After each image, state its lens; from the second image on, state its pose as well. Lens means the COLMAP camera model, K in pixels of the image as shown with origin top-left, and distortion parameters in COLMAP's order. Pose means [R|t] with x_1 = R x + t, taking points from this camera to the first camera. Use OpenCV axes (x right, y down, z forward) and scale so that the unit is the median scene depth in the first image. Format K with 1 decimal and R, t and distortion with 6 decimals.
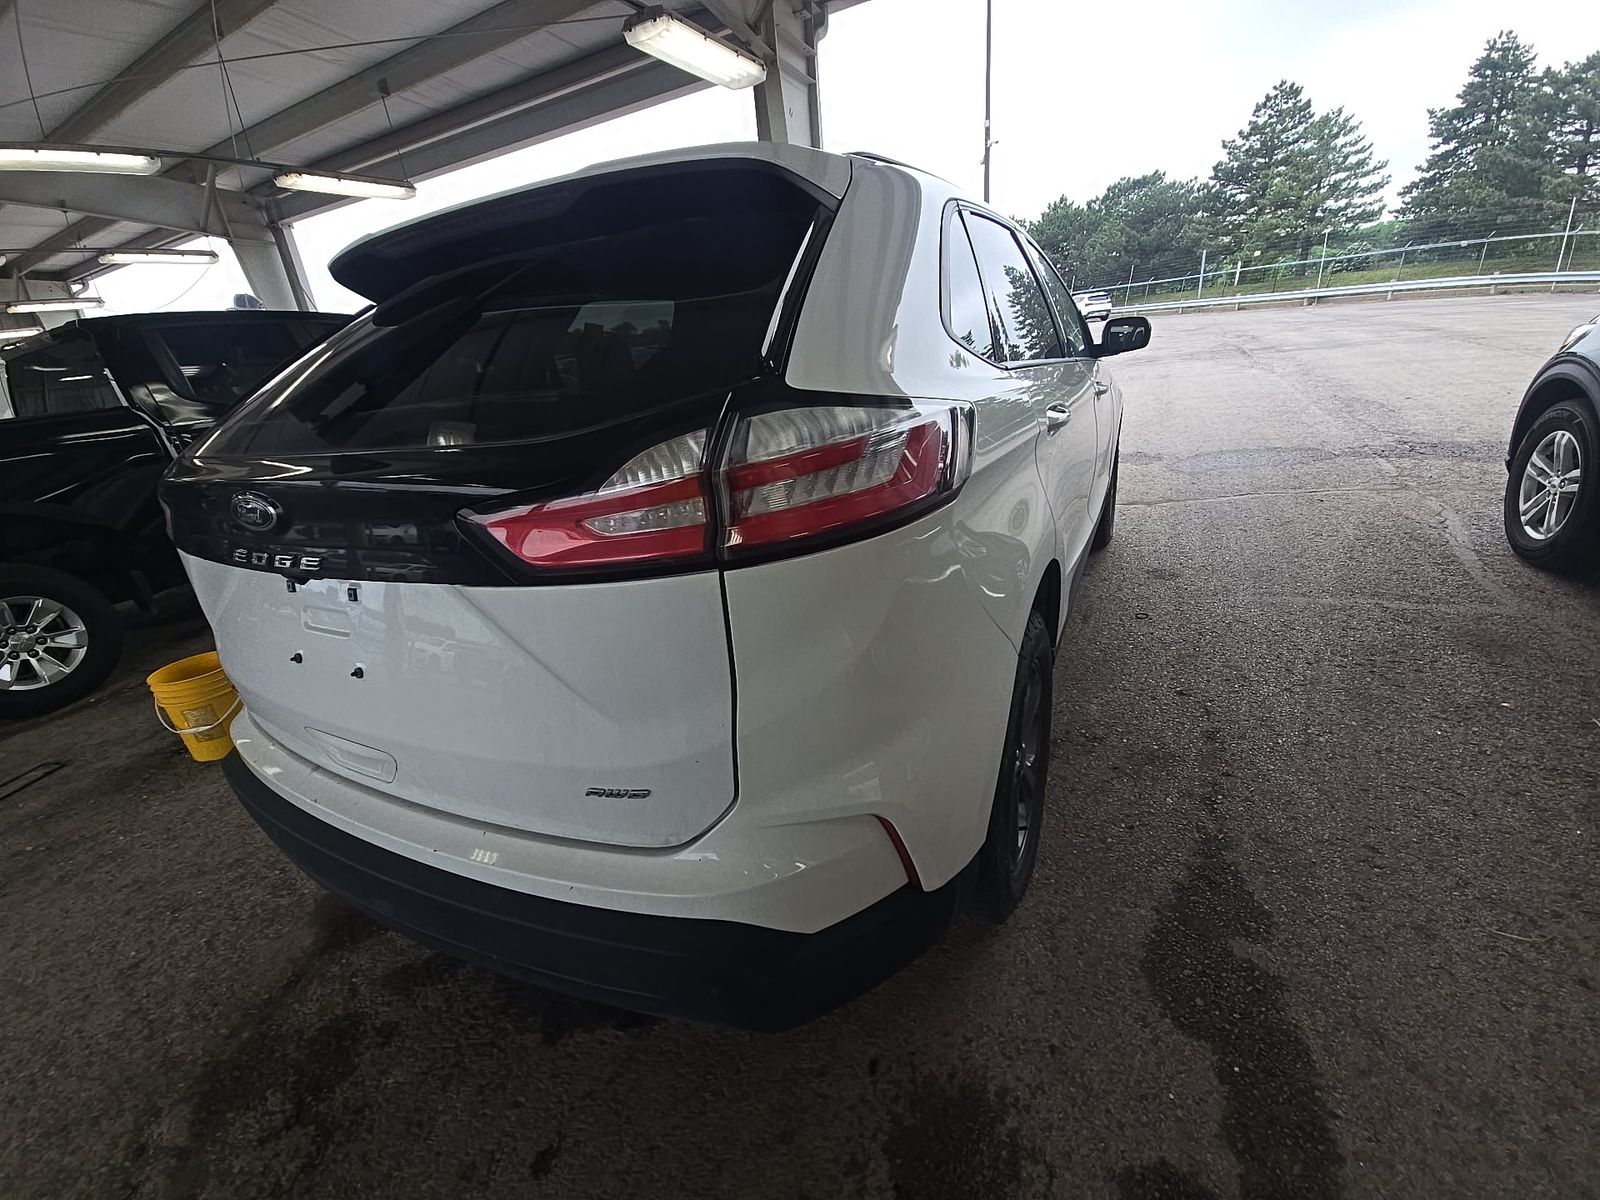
lens RADIAL K [[641.0, 0, 810.6], [0, 641.0, 614.5], [0, 0, 1]] dist [0.018841, -0.010865]
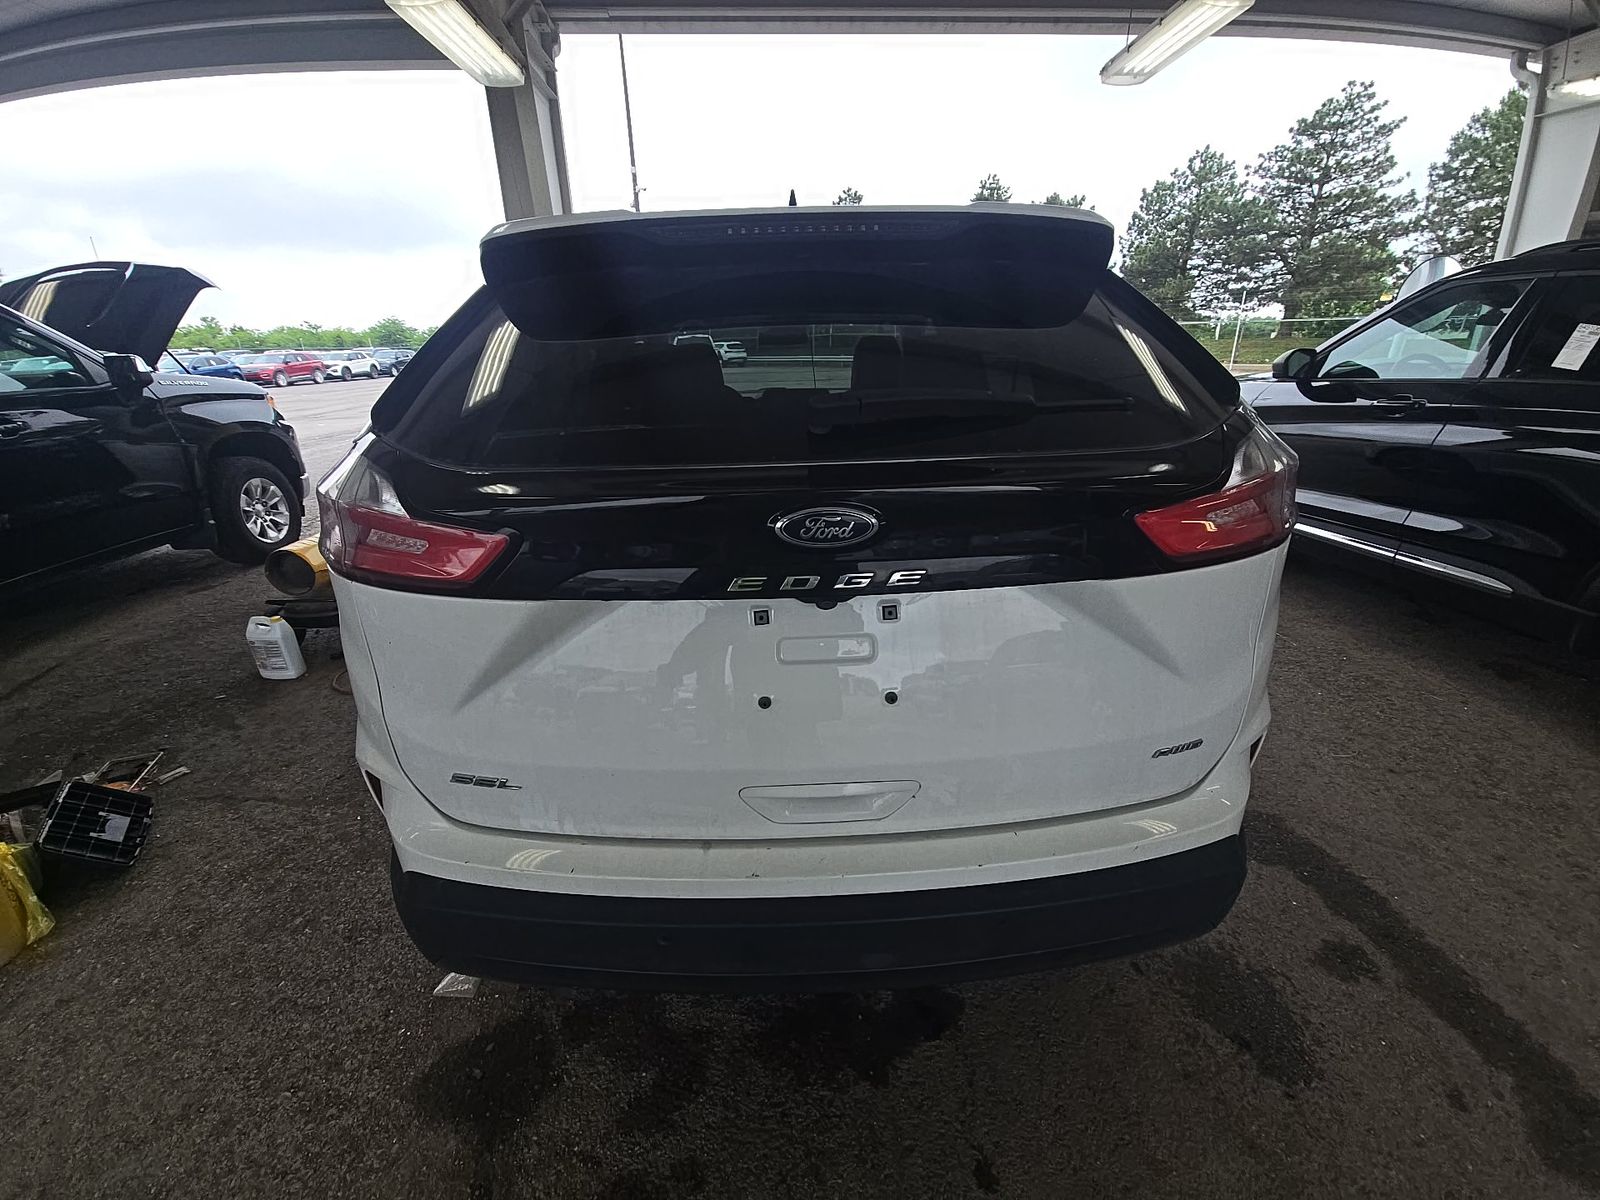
lens RADIAL K [[635.9, 0, 800.6], [0, 635.9, 617.1], [0, 0, 1]] dist [0.034501, -0.022334]
pose [[0.869751, -0.109919, 0.481094, -0.251292], [0.130269, 0.991438, -0.008987, -0.006593], [-0.475987, 0.070488, 0.876623, 0.050955]]
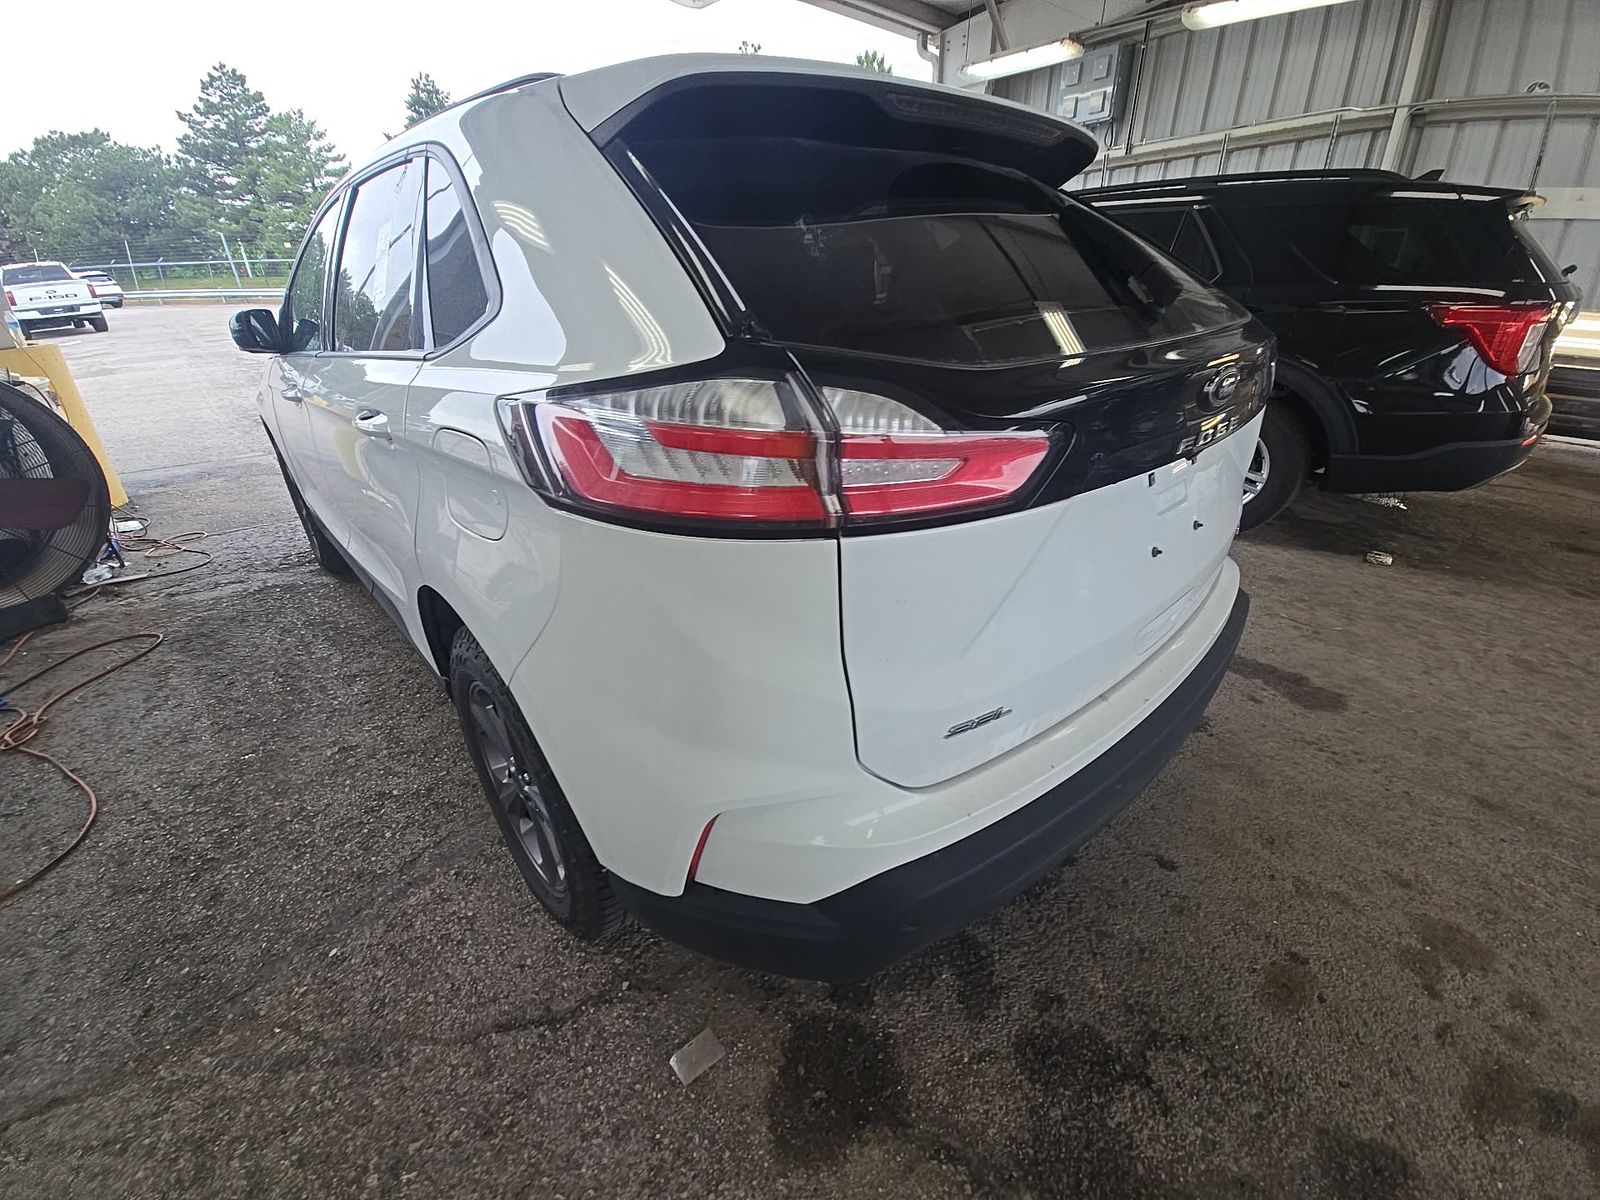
lens RADIAL K [[635.9, 0, 800.6], [0, 635.9, 617.1], [0, 0, 1]] dist [0.034501, -0.022334]
pose [[0.345326, -0.356509, 0.868131, -0.411173], [0.352608, 0.906550, 0.232026, -0.057668], [-0.869723, 0.225985, 0.438763, 0.230718]]
